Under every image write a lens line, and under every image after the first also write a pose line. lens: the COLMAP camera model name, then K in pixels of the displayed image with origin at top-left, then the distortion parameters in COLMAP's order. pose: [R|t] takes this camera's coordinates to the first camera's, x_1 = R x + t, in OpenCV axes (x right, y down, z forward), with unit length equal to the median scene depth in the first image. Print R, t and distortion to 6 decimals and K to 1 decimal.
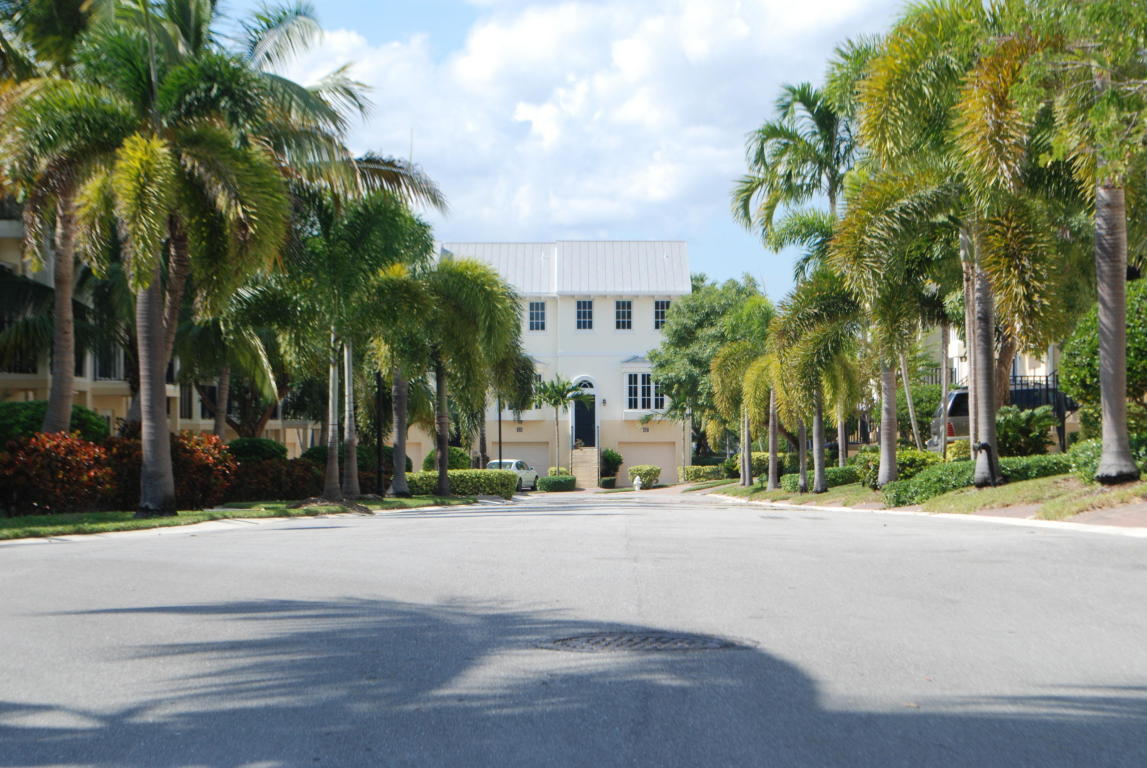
lens RADIAL K [[2700.5, 0, 573.2], [0, 2700.5, 384.1], [0, 0, 1]] dist [0.004000, 0.000000]
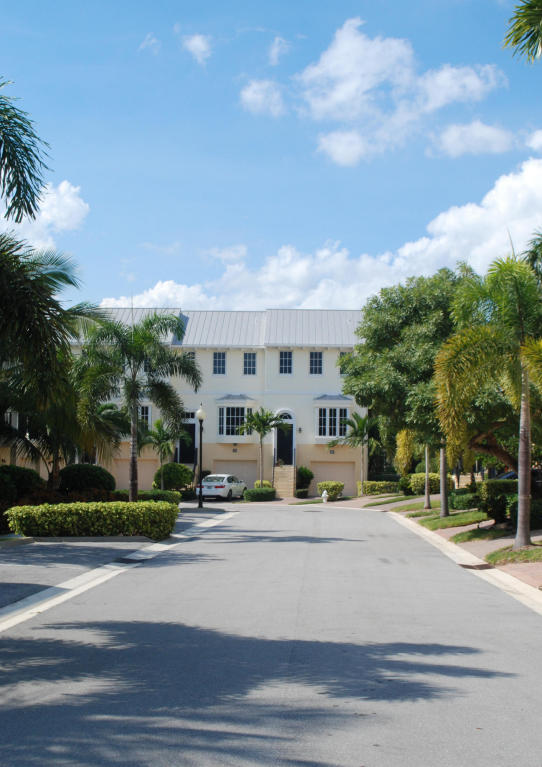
lens RADIAL K [[1046.9, 0, 271.9], [0, 1046.9, 383.2], [0, 0, 1]] dist [0.004206, 0.000000]
pose [[0.999522, 0.011569, -0.028668, 0.012192], [-0.012892, 0.998839, -0.046415, 0.007722], [0.028098, 0.046763, 0.998511, 0.501969]]
